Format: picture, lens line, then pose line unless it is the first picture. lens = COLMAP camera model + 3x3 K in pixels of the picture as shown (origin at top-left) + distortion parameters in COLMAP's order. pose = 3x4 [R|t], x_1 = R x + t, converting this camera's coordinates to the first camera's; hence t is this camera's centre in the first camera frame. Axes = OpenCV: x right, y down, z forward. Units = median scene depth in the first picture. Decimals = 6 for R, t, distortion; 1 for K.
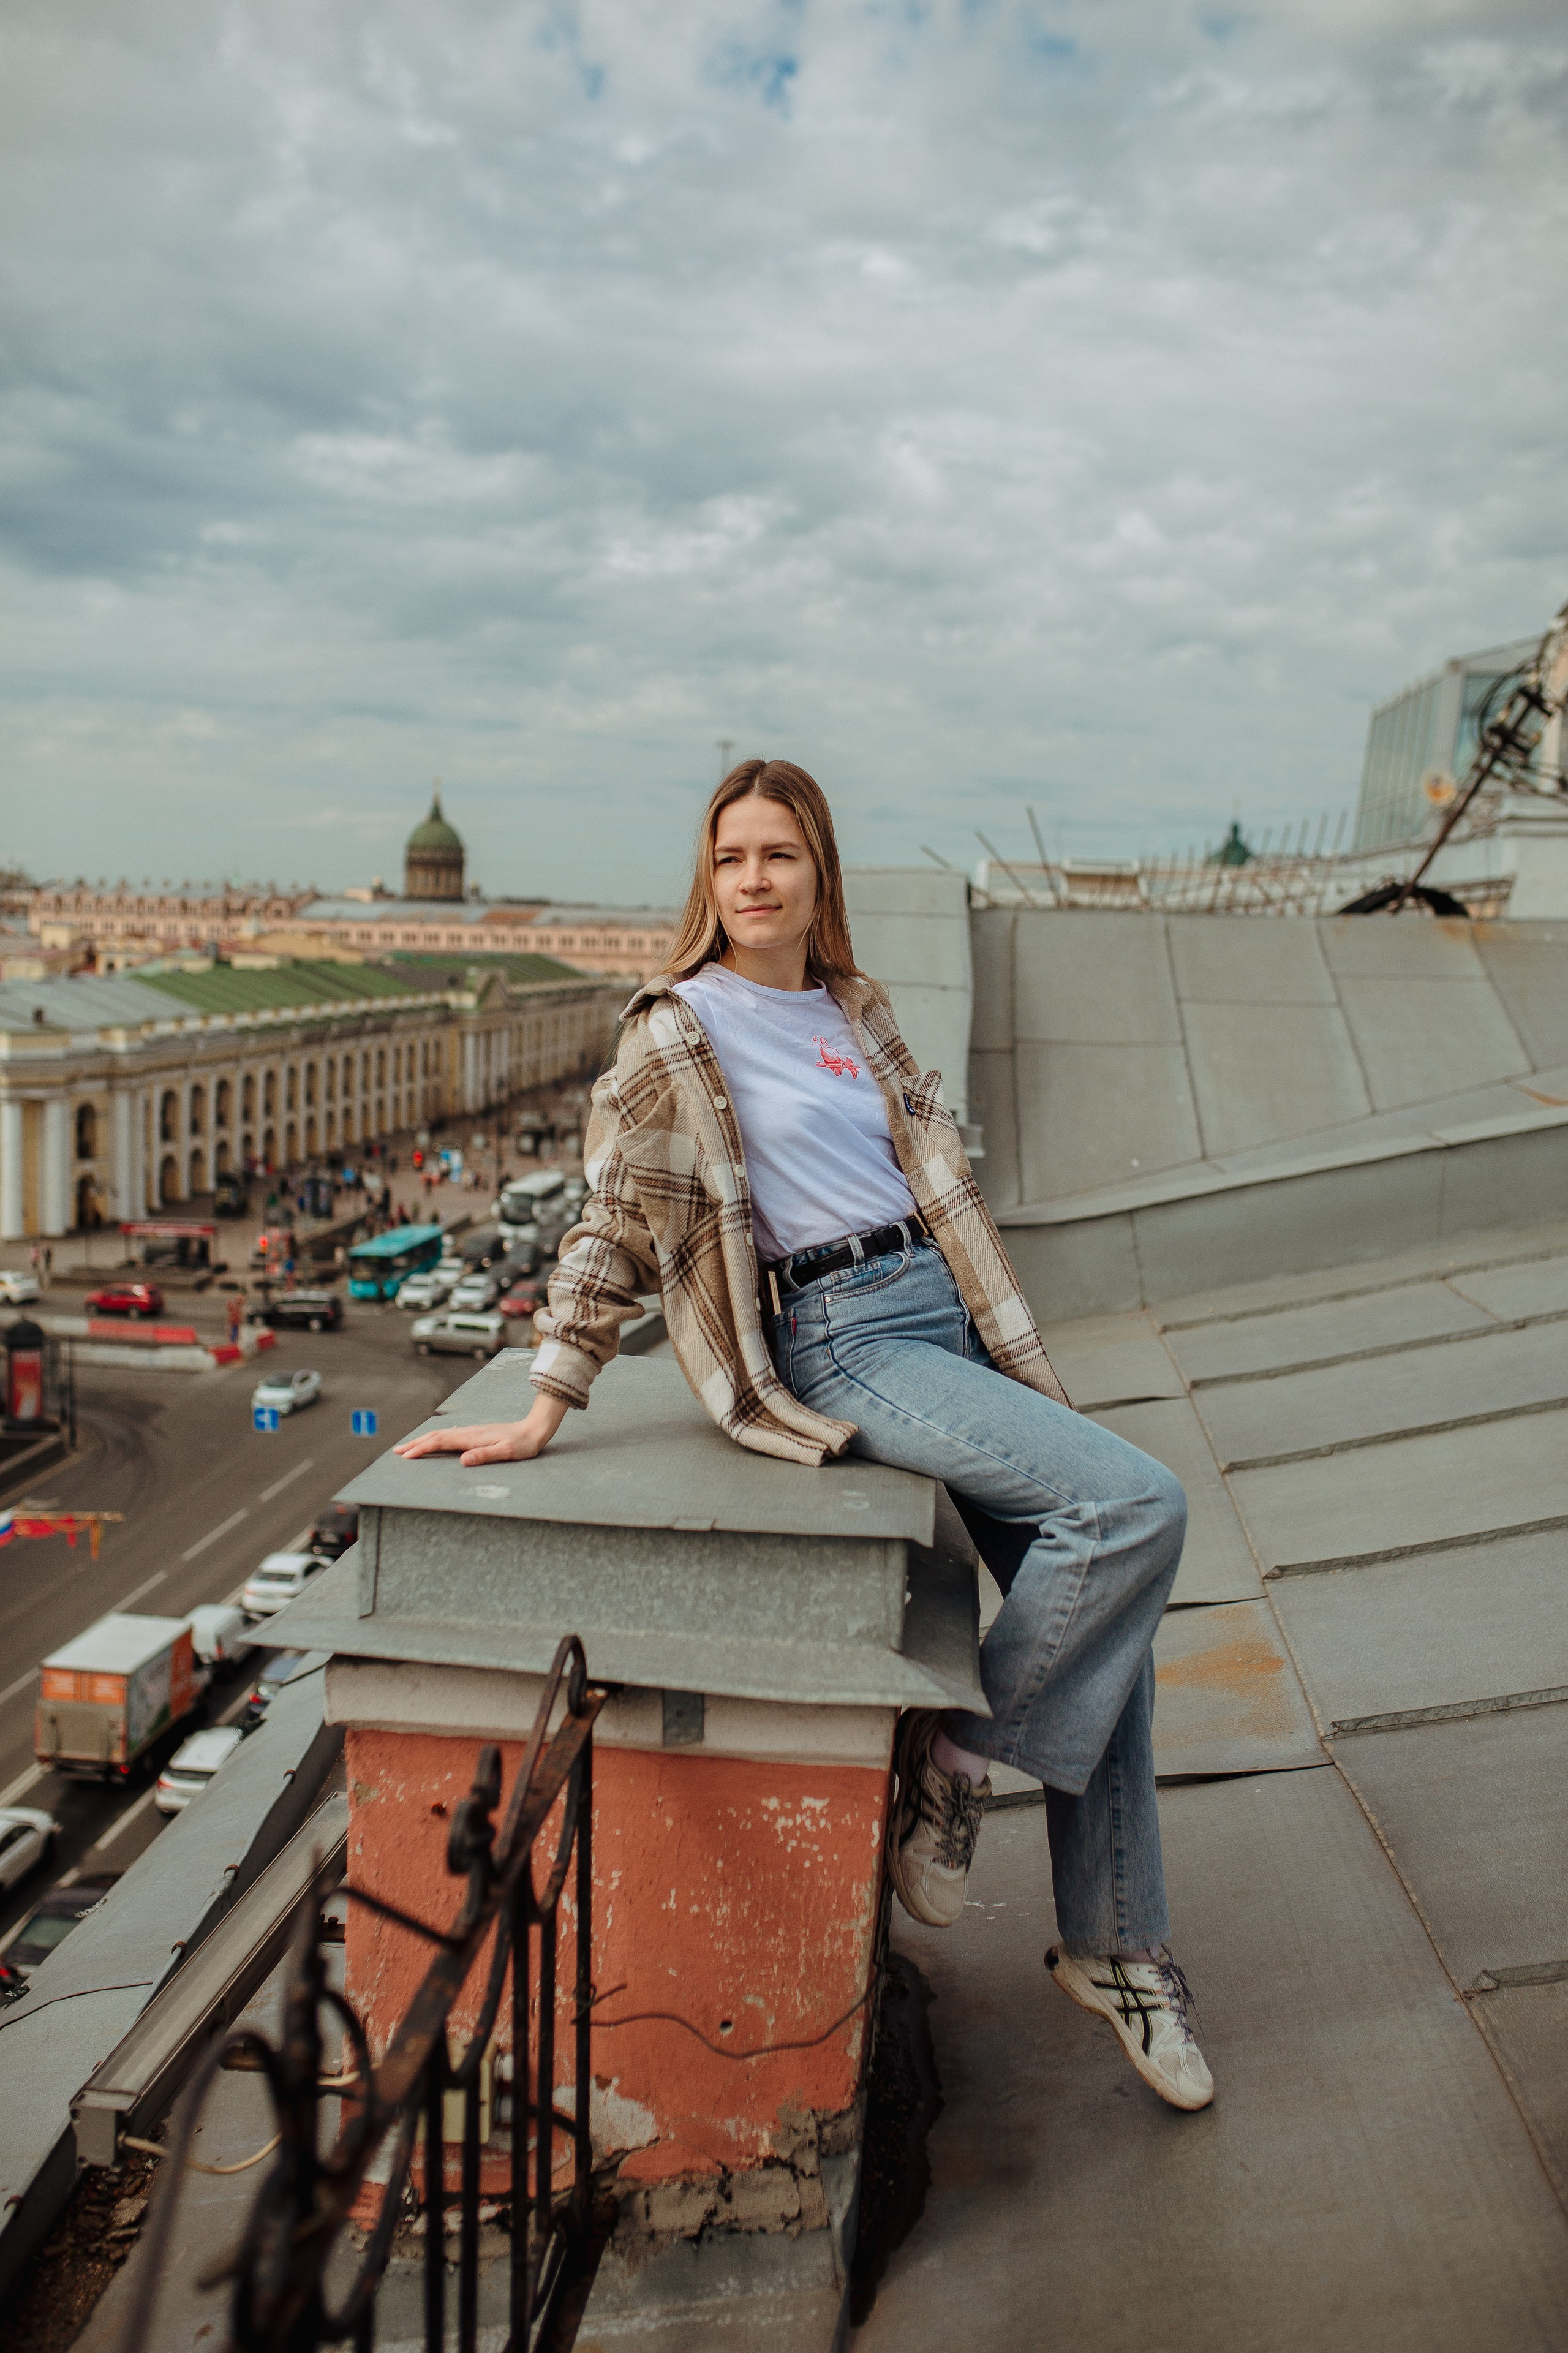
lens RADIAL K [[2238.0, 0, 784.0], [0, 2238.0, 1176.5], [0, 0, 1]] dist [-0.058524, 0.066033]
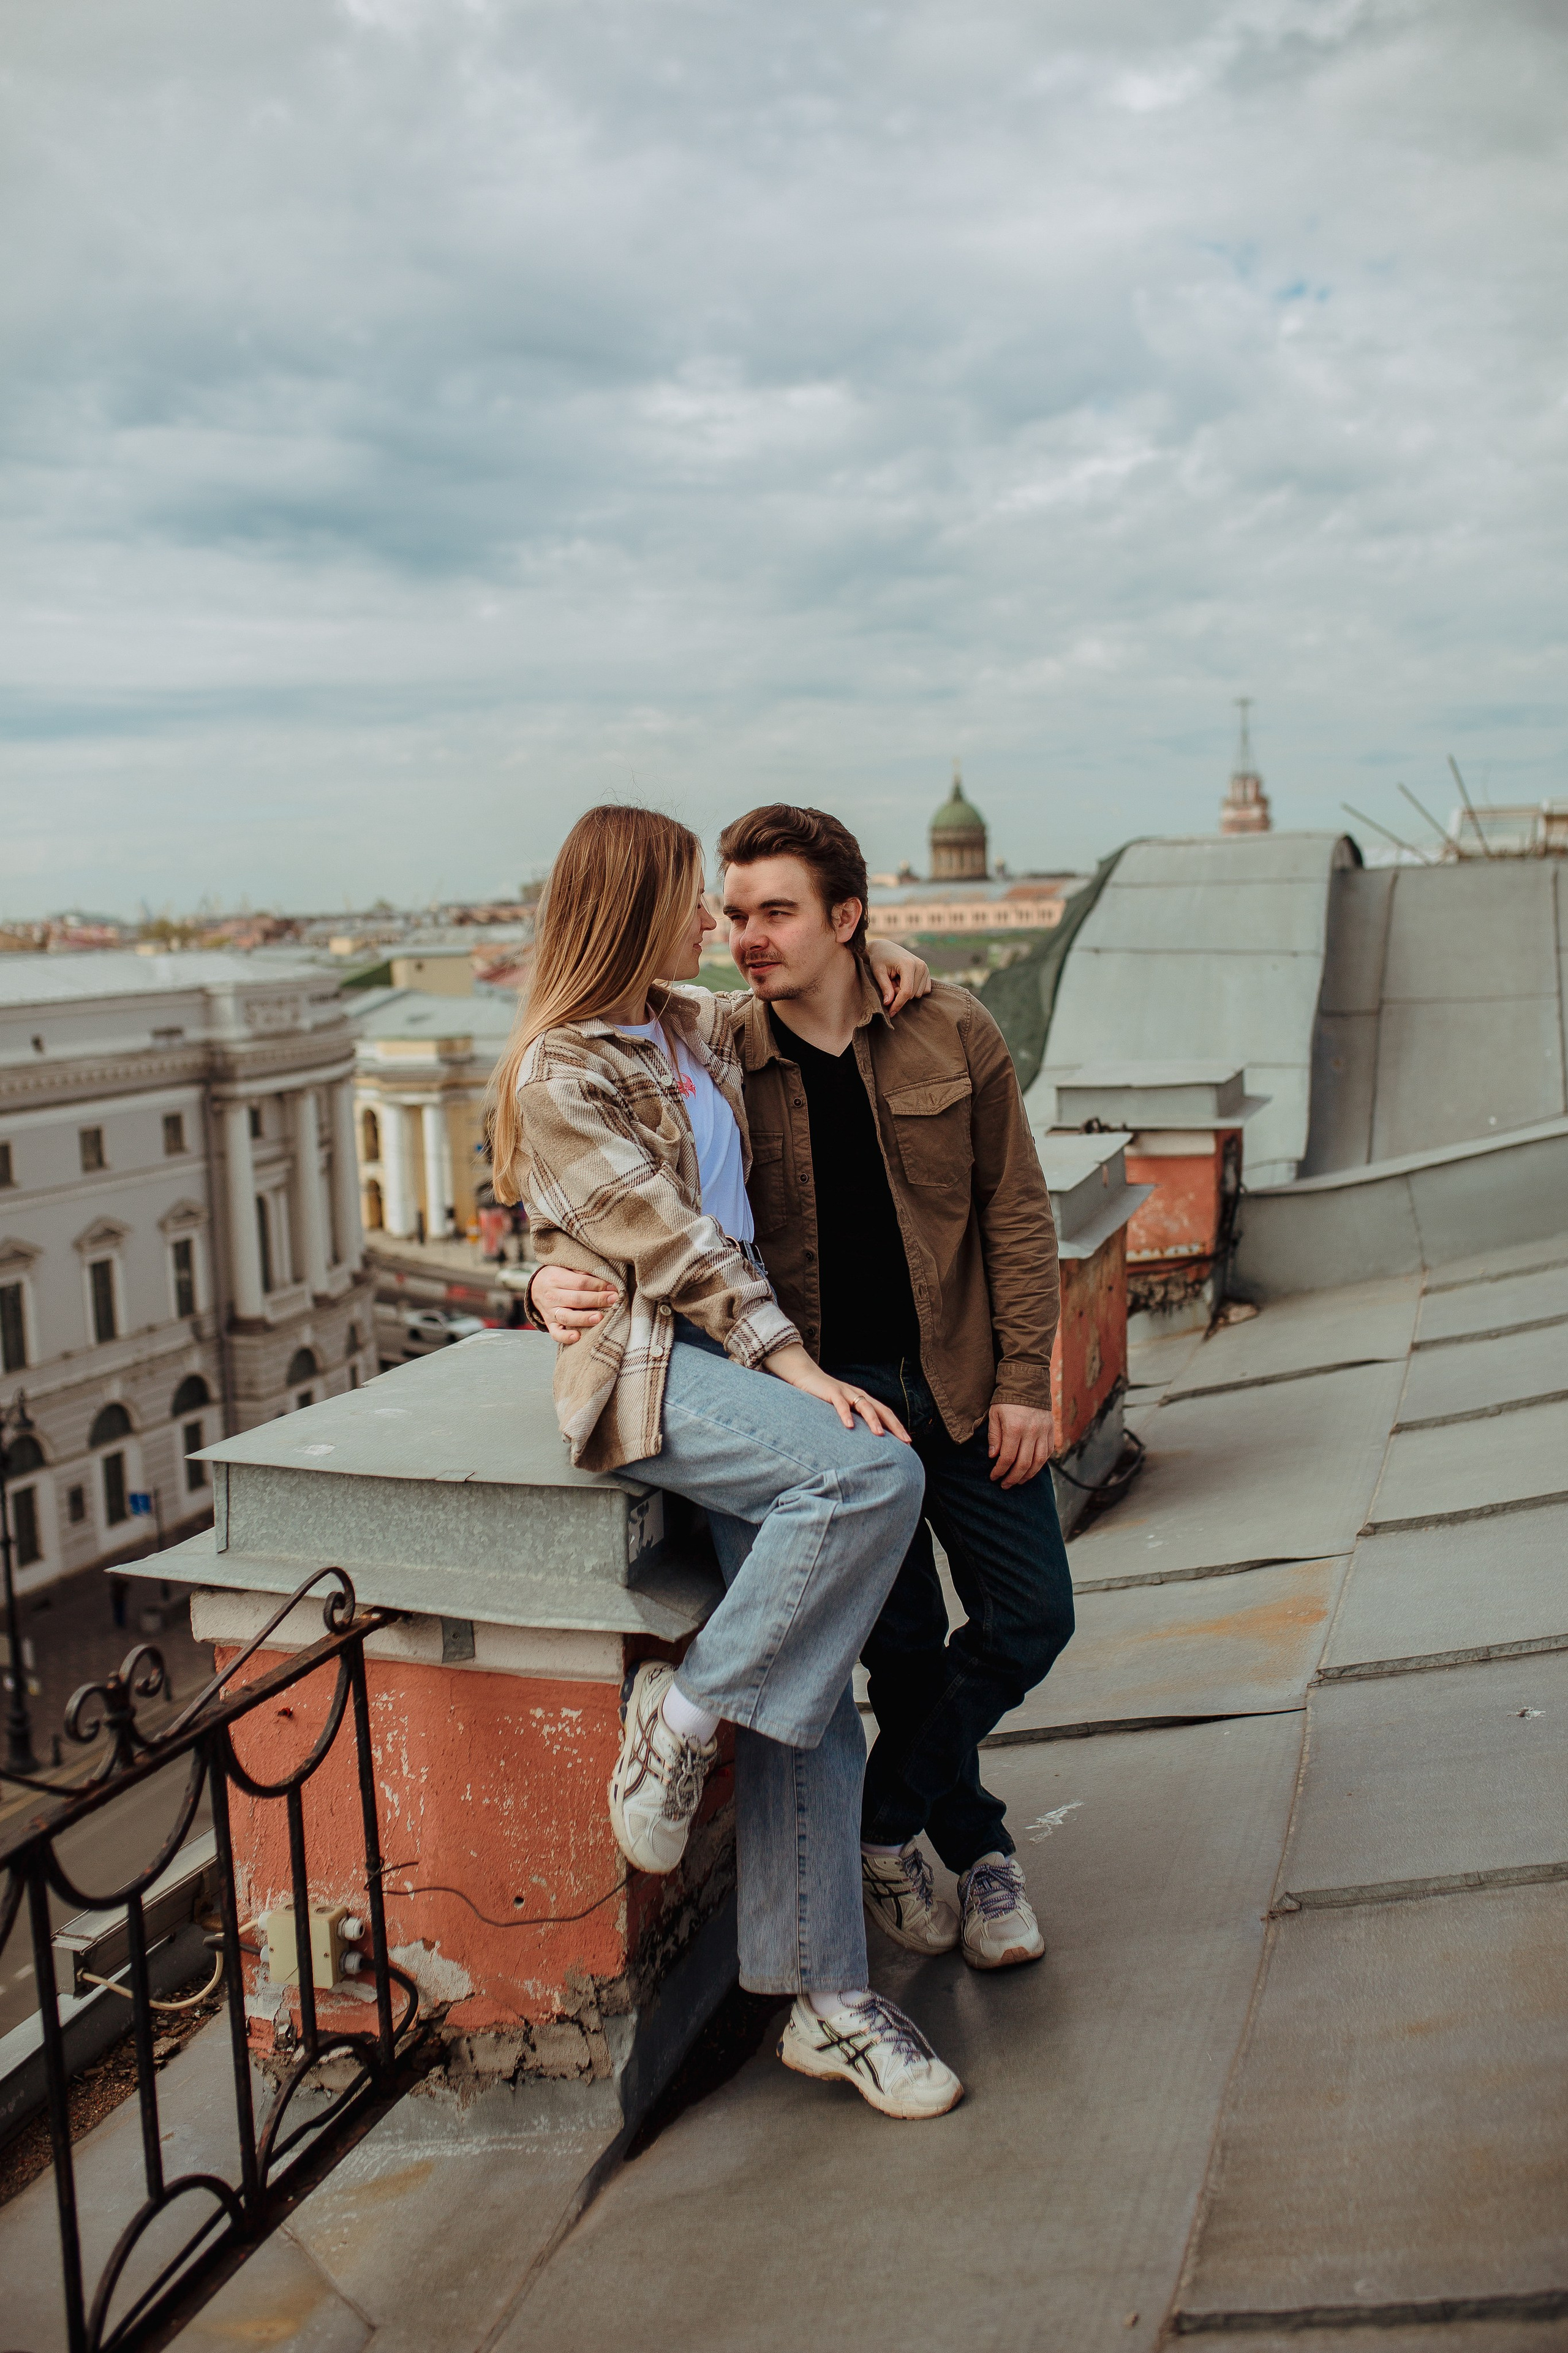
lens RADIAL K [[2238.0, 0, 784.0], [0, 2238.0, 1176.5], [0, 0, 1]] dist [-0.058524, 0.066033]
pose [[0.969675, -0.038698, -0.241315, 0.405883], [0.041559, 0.999113, 0.006778, -0.005287], [0.240839, -0.016601, 0.970423, -0.107682]]
